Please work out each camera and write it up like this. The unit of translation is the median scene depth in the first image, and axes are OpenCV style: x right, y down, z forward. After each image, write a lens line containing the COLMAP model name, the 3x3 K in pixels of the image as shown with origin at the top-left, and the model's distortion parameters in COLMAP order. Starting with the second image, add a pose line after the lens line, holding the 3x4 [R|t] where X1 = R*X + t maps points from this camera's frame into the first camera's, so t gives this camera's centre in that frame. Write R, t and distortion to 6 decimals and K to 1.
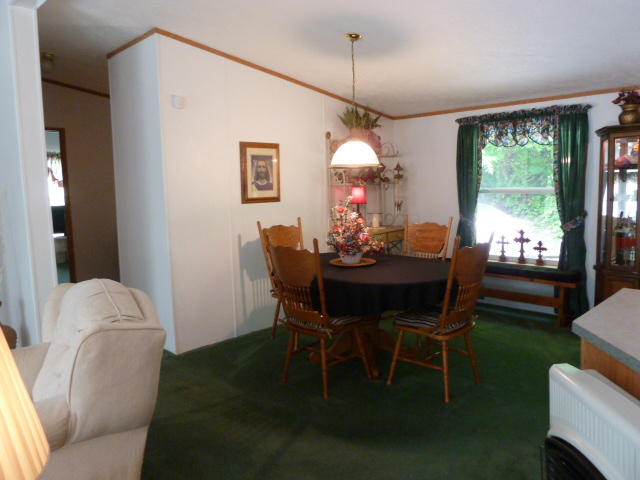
lens RADIAL K [[480.6, 0, 323.5], [0, 480.6, 235.5], [0, 0, 1]] dist [-0.027060, -0.008572]
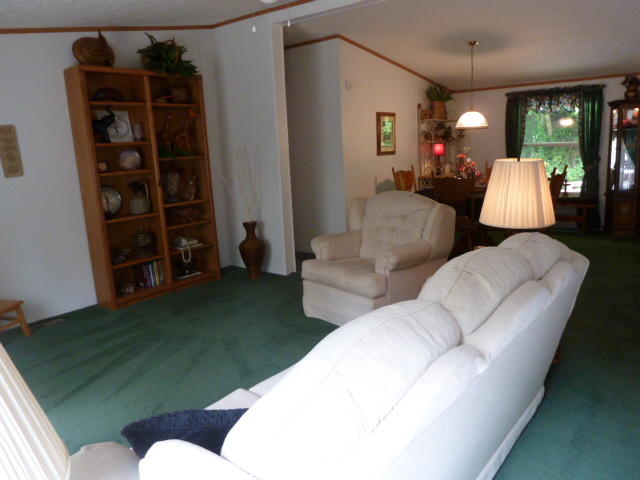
lens RADIAL K [[480.6, 0, 323.5], [0, 480.6, 235.5], [0, 0, 1]] dist [-0.027060, -0.008572]
pose [[0.995355, -0.034857, 0.089743, -0.452275], [0.028118, 0.996766, 0.075285, 0.057682], [-0.092077, -0.072411, 0.993116, -0.417625]]
